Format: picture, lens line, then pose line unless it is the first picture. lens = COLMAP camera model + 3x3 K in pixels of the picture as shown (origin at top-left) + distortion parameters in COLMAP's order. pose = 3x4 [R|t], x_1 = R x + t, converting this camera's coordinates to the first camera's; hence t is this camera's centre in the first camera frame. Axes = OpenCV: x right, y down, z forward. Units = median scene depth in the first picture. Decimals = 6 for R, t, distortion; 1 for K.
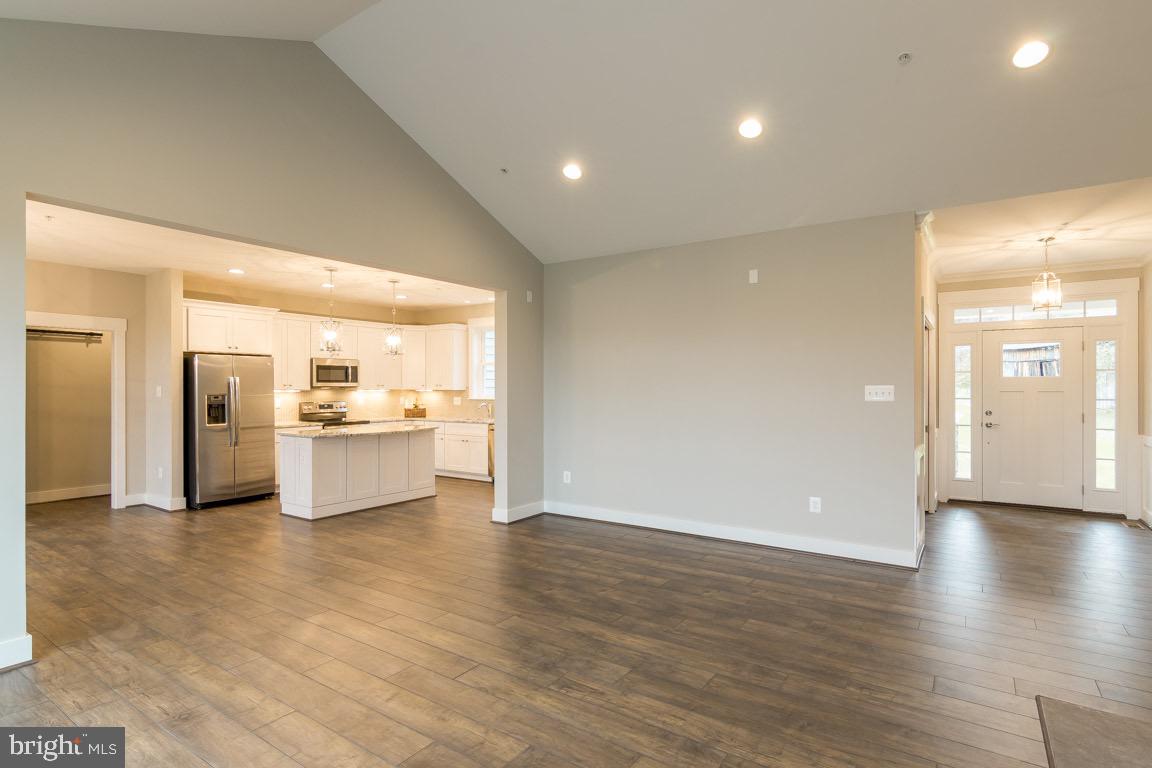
lens RADIAL K [[585.7, 0, 573.8], [0, 585.7, 389.7], [0, 0, 1]] dist [-0.001930, 0.000156]
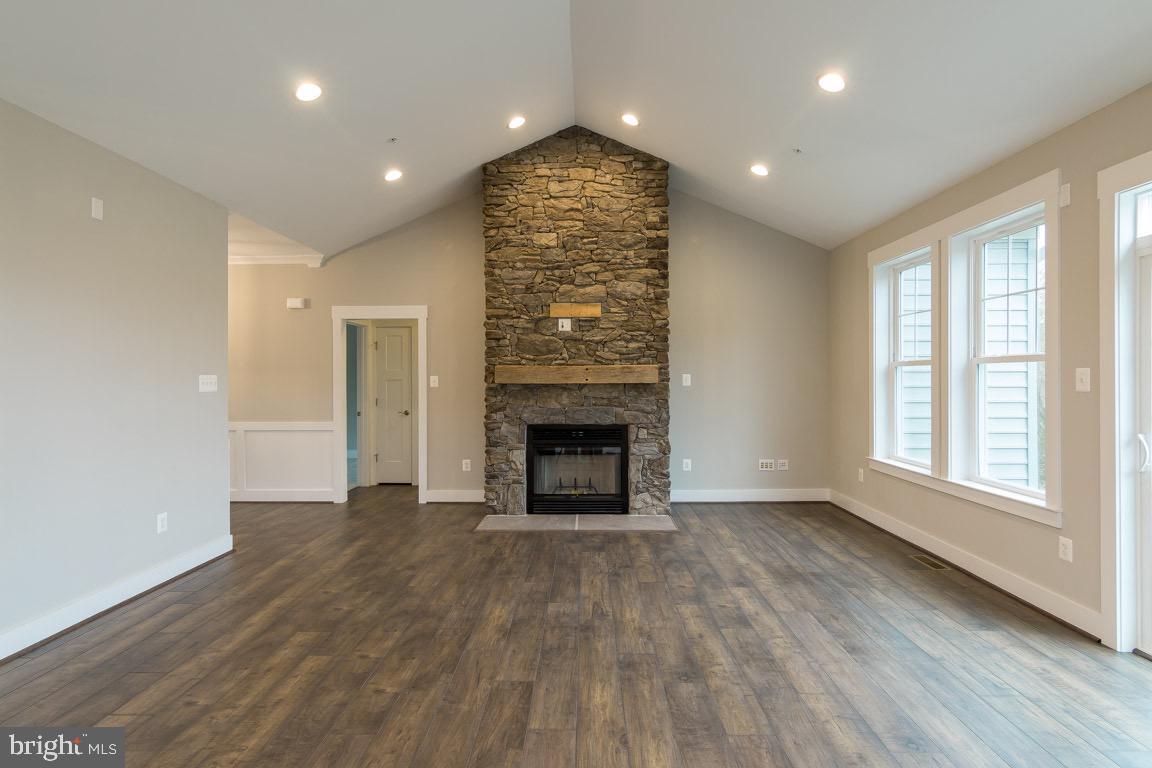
lens RADIAL K [[582.0, 0, 573.1], [0, 582.0, 381.7], [0, 0, 1]] dist [0.001724, 0.000797]
pose [[-0.547639, -0.002662, 0.836710, -0.523420], [0.006177, 0.999955, 0.007225, 0.000470], [-0.836692, 0.009125, -0.547598, 0.889791]]
